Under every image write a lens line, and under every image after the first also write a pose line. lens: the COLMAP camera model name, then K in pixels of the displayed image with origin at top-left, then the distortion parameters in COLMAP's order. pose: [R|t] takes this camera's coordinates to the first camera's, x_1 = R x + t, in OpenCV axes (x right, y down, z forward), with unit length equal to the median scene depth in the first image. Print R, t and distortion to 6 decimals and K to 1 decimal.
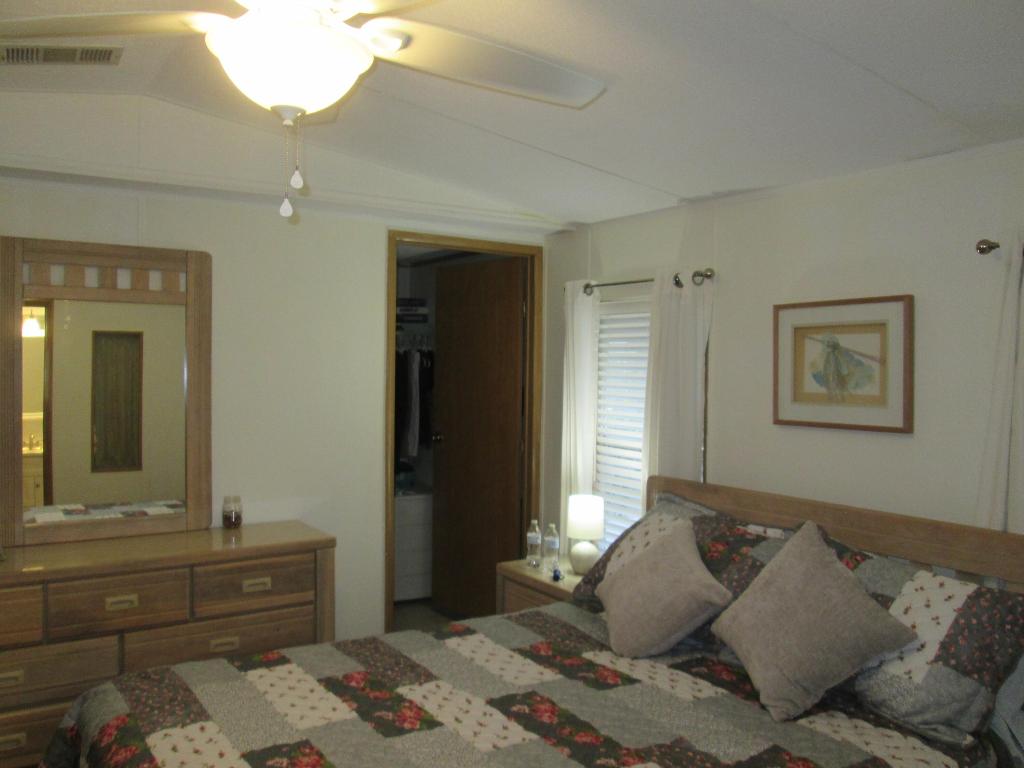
lens RADIAL K [[842.3, 0, 512.0], [0, 842.3, 384.0], [0, 0, 1]] dist [-0.058475, 0.024614]
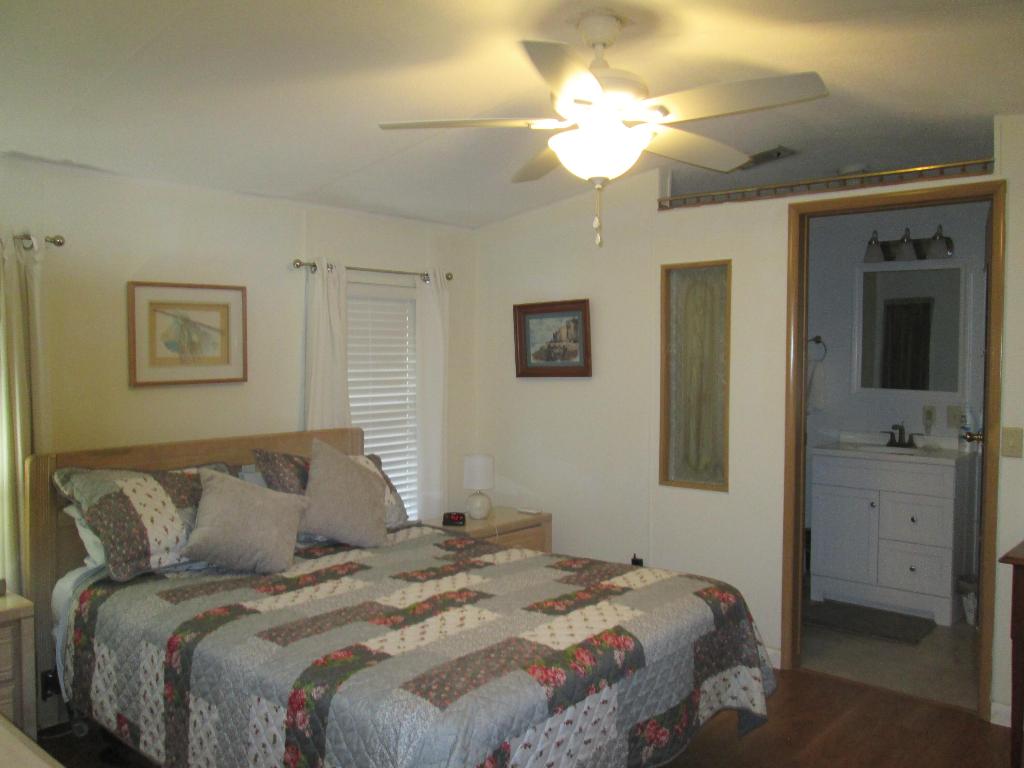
lens RADIAL K [[842.3, 0, 512.0], [0, 842.3, 384.0], [0, 0, 1]] dist [-0.058475, 0.024614]
pose [[-0.264387, -0.050397, 0.963099, -1.025717], [0.020015, 0.998132, 0.057724, -0.011763], [-0.964209, 0.034538, -0.262884, 0.904624]]
